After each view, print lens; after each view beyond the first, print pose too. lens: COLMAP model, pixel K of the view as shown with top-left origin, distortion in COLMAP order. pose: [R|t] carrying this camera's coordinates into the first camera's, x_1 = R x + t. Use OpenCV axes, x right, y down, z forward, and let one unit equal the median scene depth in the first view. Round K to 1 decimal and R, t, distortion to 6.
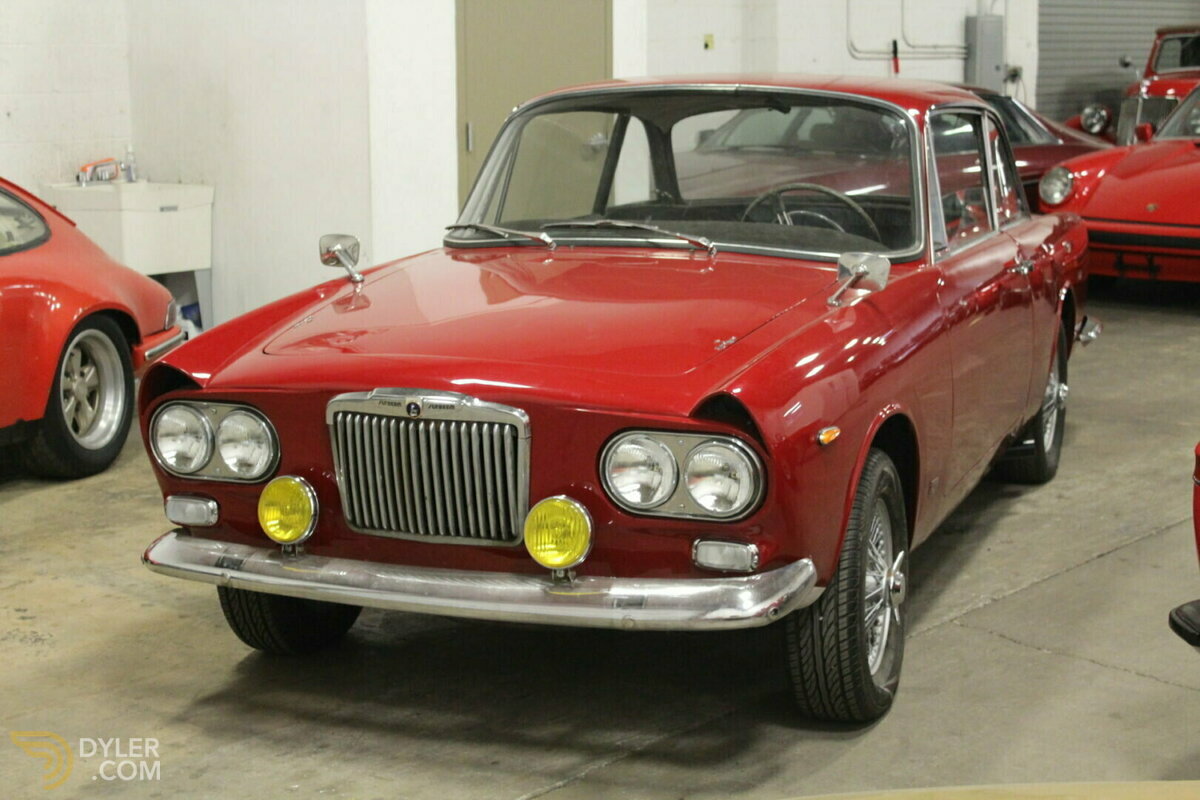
lens RADIAL K [[2015.1, 0, 591.5], [0, 2015.1, 400.7], [0, 0, 1]] dist [0.020624, 0.000000]
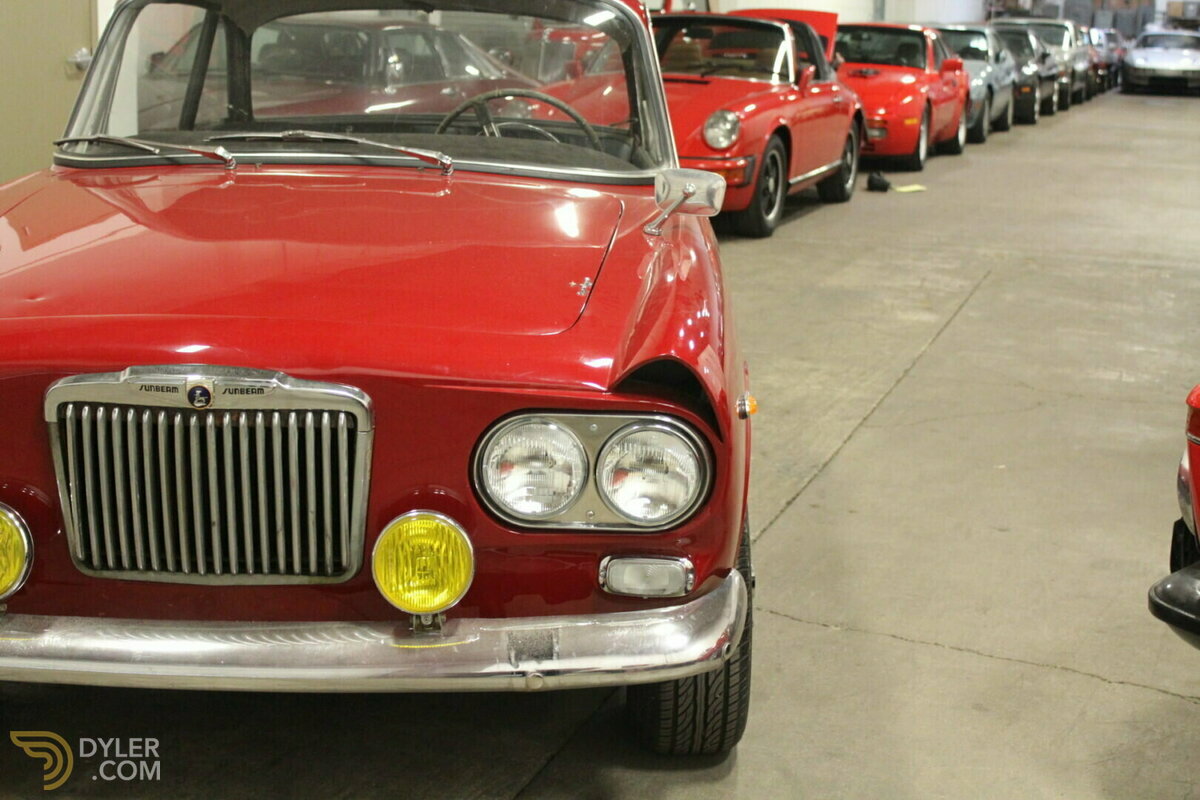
lens RADIAL K [[1788.5, 0, 603.0], [0, 1788.5, 390.6], [0, 0, 1]] dist [-0.030969, 0.000000]
pose [[0.929819, -0.044639, 0.365300, -0.169831], [0.030460, 0.998545, 0.044488, -0.018891], [-0.366755, -0.030239, 0.929826, 0.368410]]
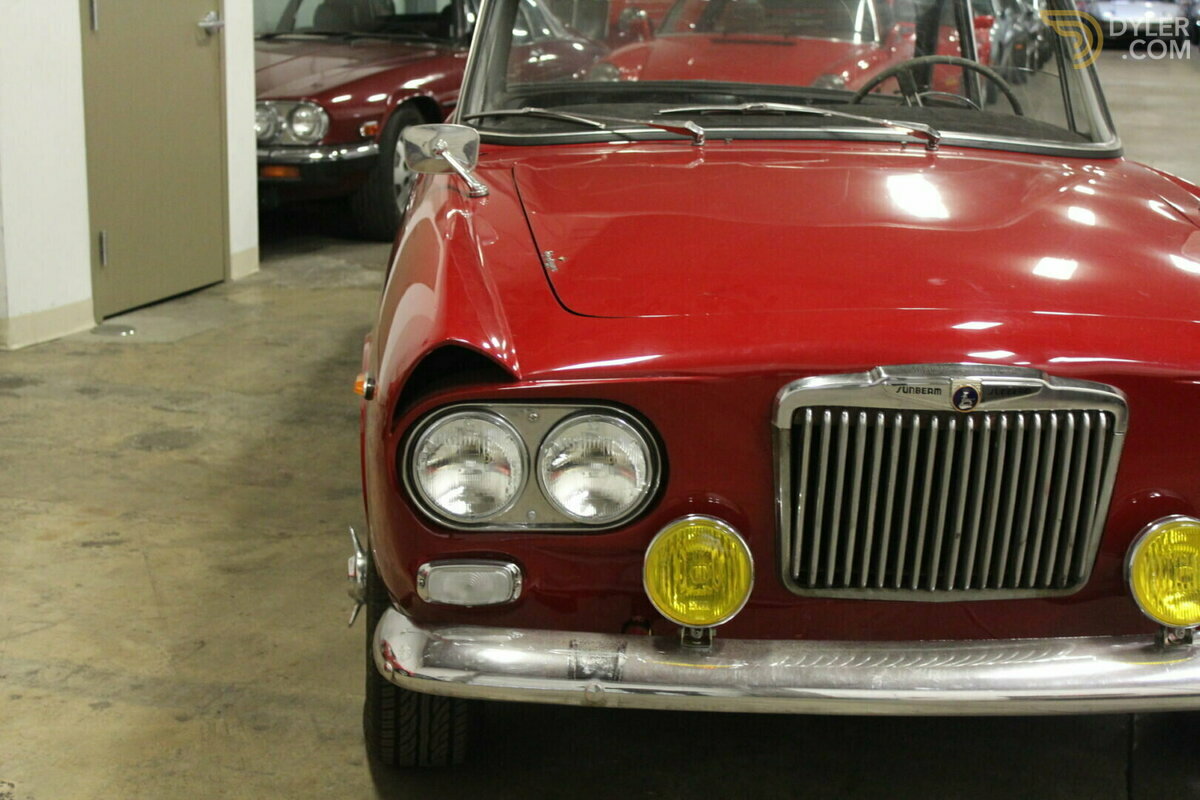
lens RADIAL K [[1888.6, 0, 604.6], [0, 1888.6, 405.4], [0, 0, 1]] dist [-0.022019, 0.000000]
pose [[0.904206, -0.069570, 0.421391, -0.406856], [0.045609, 0.996731, 0.066691, -0.034915], [-0.424653, -0.041083, 0.904423, 0.488433]]
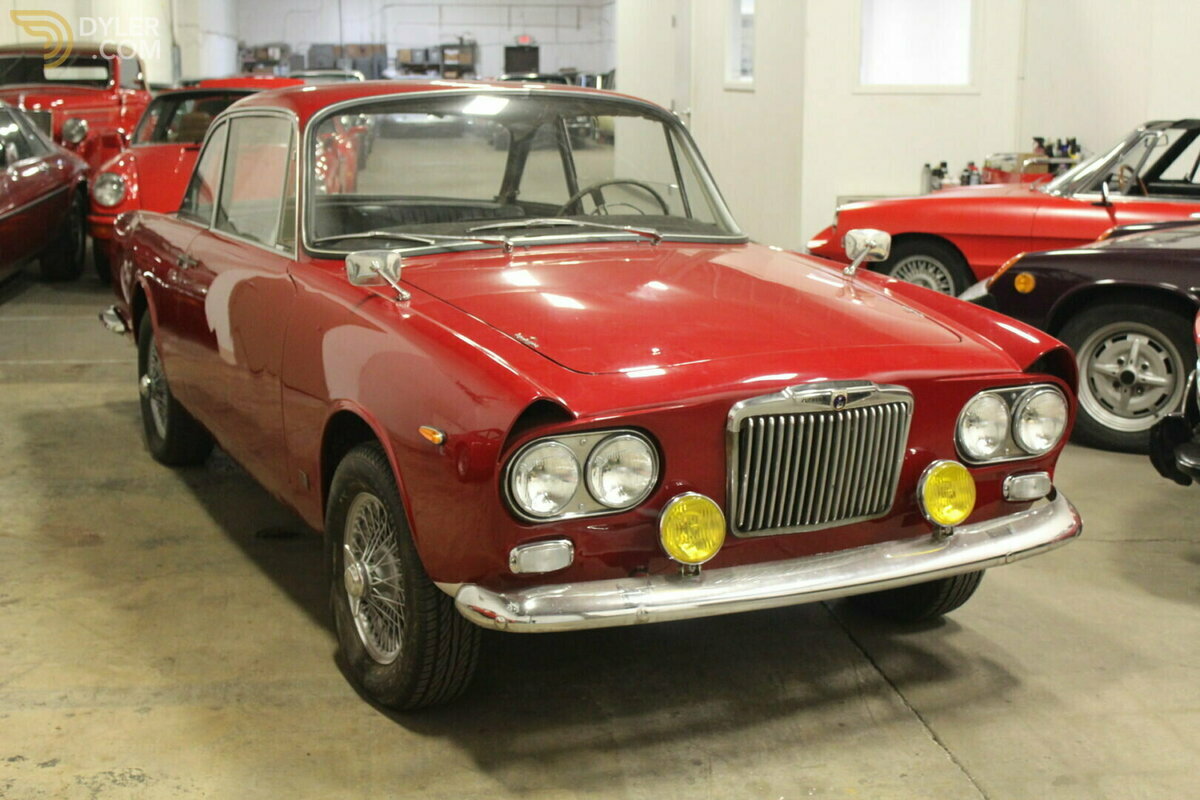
lens RADIAL K [[1681.0, 0, 591.8], [0, 1681.0, 405.8], [0, 0, 1]] dist [-0.028772, 0.000000]
pose [[0.664067, -0.139535, 0.734537, -0.748027], [0.122746, 0.989447, 0.076989, -0.069903], [-0.737529, 0.039035, 0.674186, 0.485797]]
